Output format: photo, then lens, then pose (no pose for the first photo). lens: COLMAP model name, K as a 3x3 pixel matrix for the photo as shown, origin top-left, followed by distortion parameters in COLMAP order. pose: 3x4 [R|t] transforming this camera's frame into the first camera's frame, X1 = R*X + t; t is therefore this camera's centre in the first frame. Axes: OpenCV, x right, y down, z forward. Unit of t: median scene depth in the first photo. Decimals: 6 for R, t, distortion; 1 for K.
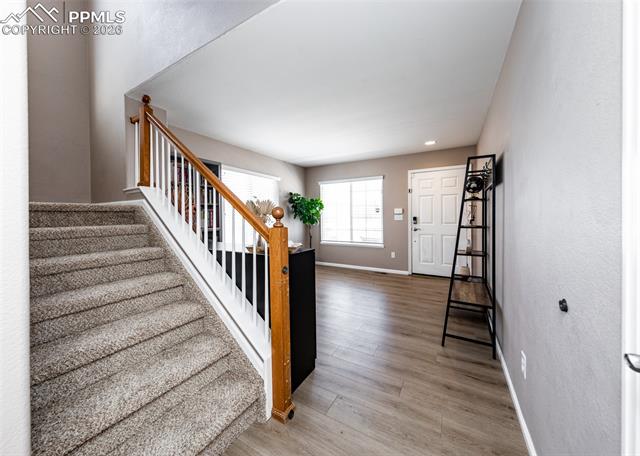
lens RADIAL K [[252.4, 0, 287.0], [0, 252.4, 221.2], [0, 0, 1]] dist [0.001143, -0.000074]
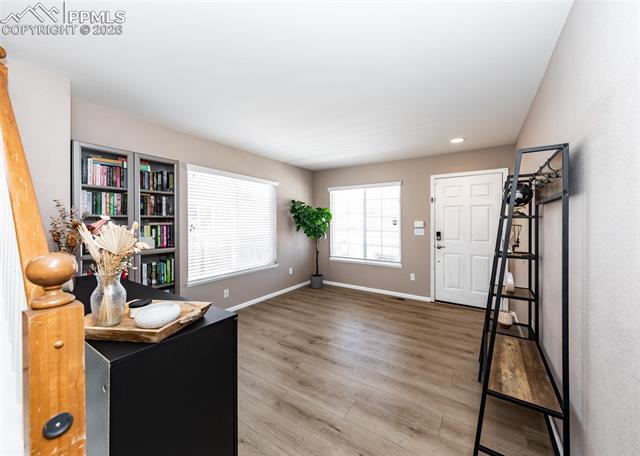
lens RADIAL K [[252.4, 0, 319.2], [0, 252.4, 223.5], [0, 0, 1]] dist [0.001143, -0.000074]
pose [[0.999905, 0.009265, 0.010204, 0.101921], [-0.009149, 0.999893, -0.011413, -0.028637], [-0.010309, 0.011319, 0.999883, 0.169849]]
